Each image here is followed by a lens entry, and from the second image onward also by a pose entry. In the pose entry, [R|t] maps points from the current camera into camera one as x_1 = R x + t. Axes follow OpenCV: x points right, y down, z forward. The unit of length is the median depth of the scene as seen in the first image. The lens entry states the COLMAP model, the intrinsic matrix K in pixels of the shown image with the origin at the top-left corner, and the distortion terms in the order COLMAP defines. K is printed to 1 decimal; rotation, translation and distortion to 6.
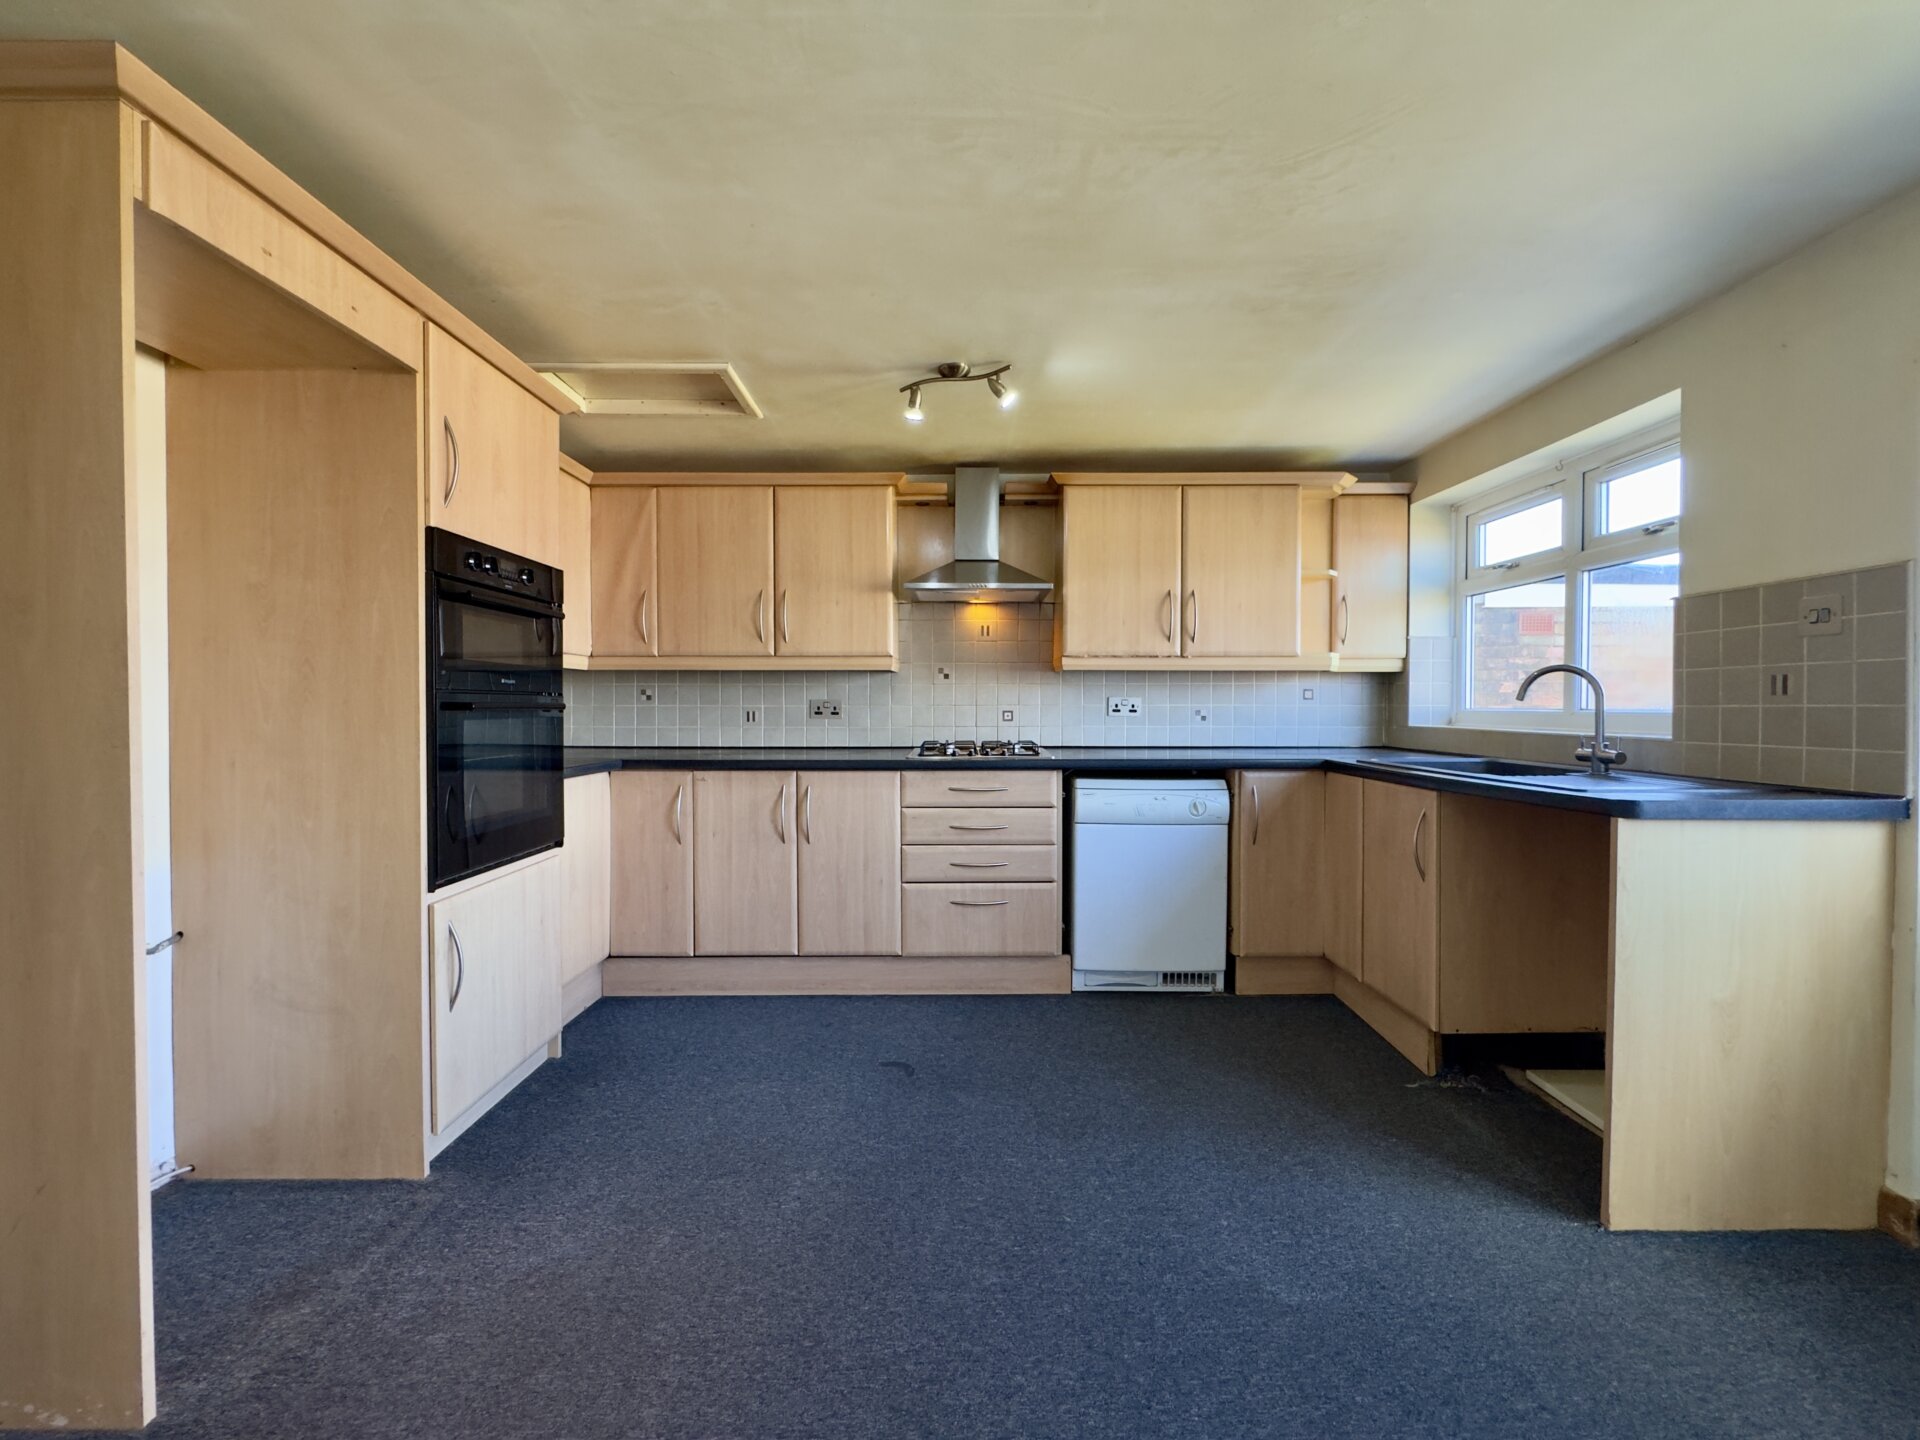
lens RADIAL K [[766.4, 0, 956.9], [0, 766.4, 715.8], [0, 0, 1]] dist [-0.000361, -0.000014]
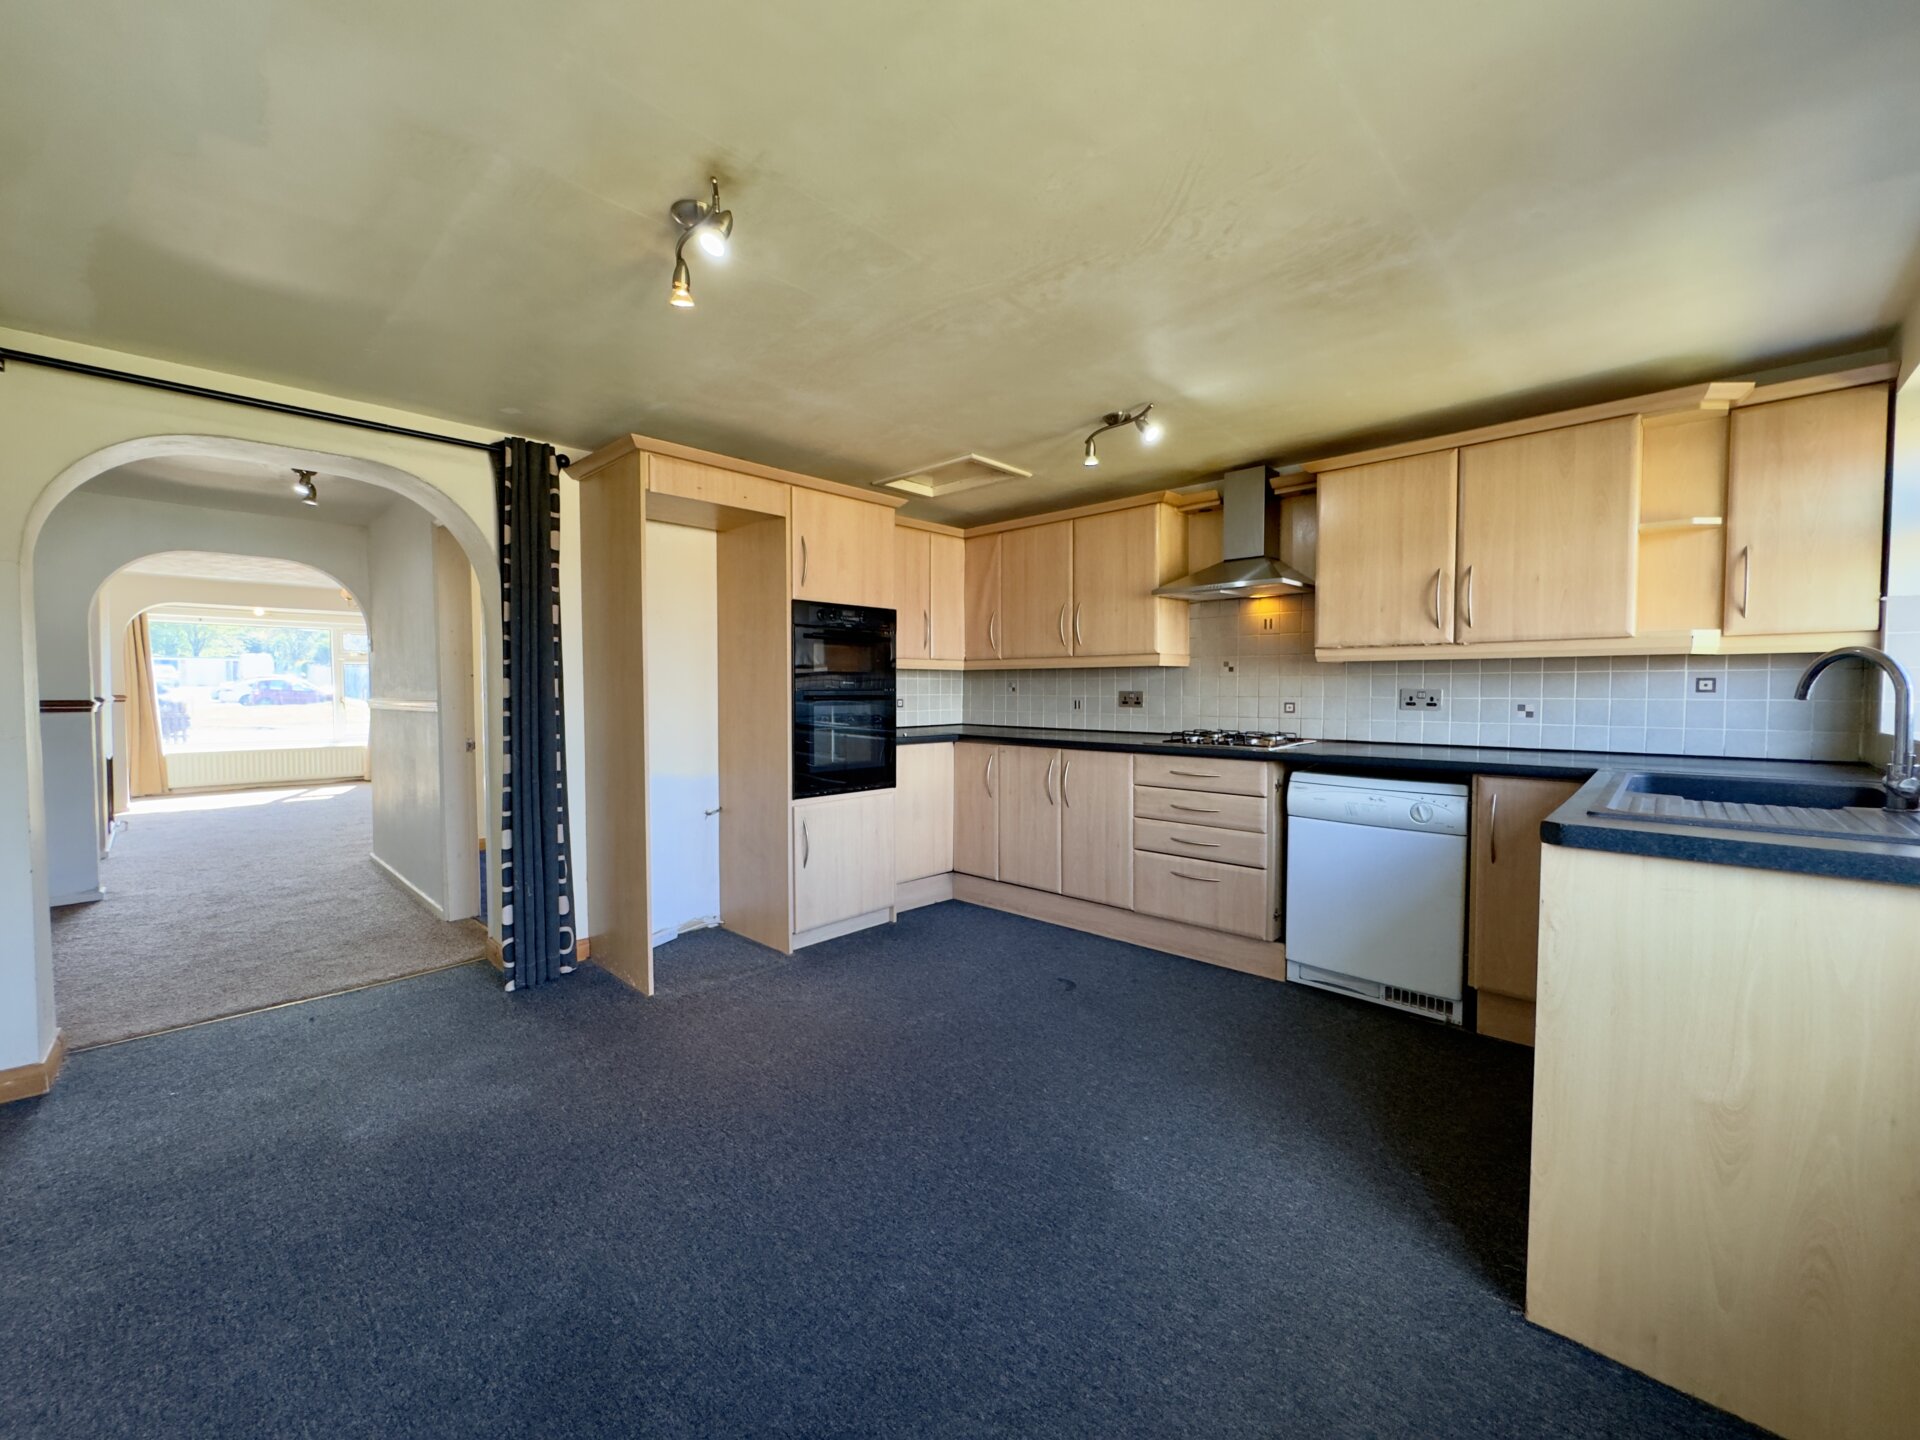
lens RADIAL K [[766.4, 0, 958.5], [0, 766.4, 713.8], [0, 0, 1]] dist [-0.000361, -0.000014]
pose [[0.725514, 0.022107, -0.687852, 0.529563], [-0.008926, 0.999702, 0.022715, -0.012627], [0.688150, -0.010340, 0.725495, -0.032215]]
